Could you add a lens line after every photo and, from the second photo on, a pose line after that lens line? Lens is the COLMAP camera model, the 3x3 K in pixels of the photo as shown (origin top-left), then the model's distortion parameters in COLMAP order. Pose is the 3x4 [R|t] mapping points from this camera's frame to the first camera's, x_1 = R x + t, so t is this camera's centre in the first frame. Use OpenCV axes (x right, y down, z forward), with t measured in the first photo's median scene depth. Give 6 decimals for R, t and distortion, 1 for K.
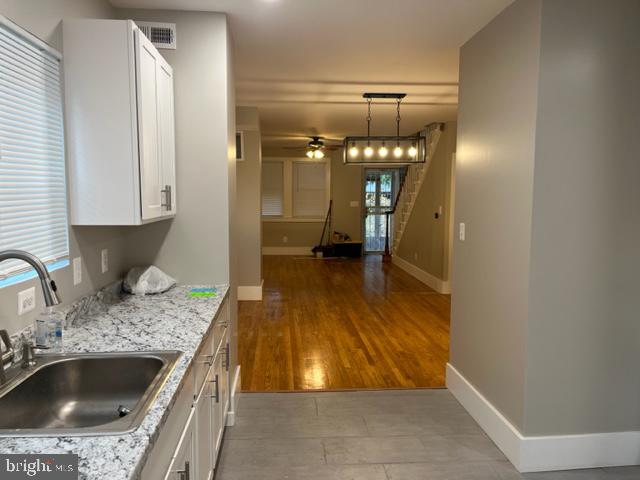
lens RADIAL K [[484.9, 0, 319.7], [0, 484.9, 240.5], [0, 0, 1]] dist [0.038251, -0.027389]
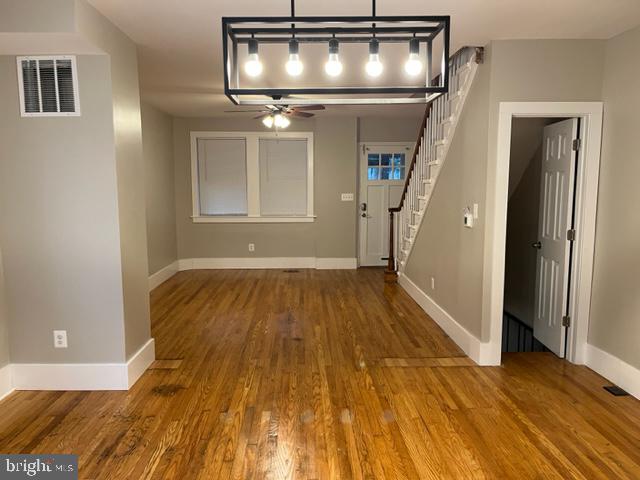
lens RADIAL K [[484.9, 0, 321.1], [0, 484.9, 239.0], [0, 0, 1]] dist [0.038251, -0.027389]
pose [[0.999127, -0.003074, -0.041674, 0.077874], [0.003767, 0.999856, 0.016560, -0.032188], [0.041617, -0.016703, 0.998994, 0.356823]]
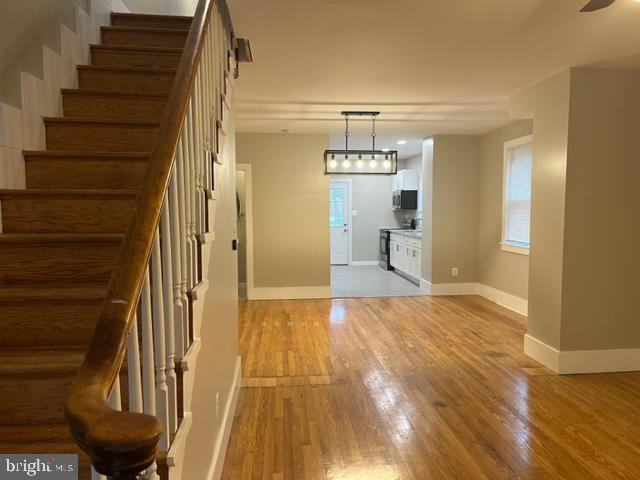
lens RADIAL K [[484.9, 0, 323.1], [0, 484.9, 242.0], [0, 0, 1]] dist [0.038251, -0.027389]
pose [[-0.999979, 0.000855, -0.006354, 0.126758], [-0.000239, 0.985423, 0.170123, -0.111478], [0.006406, 0.170121, -0.985402, 1.211472]]
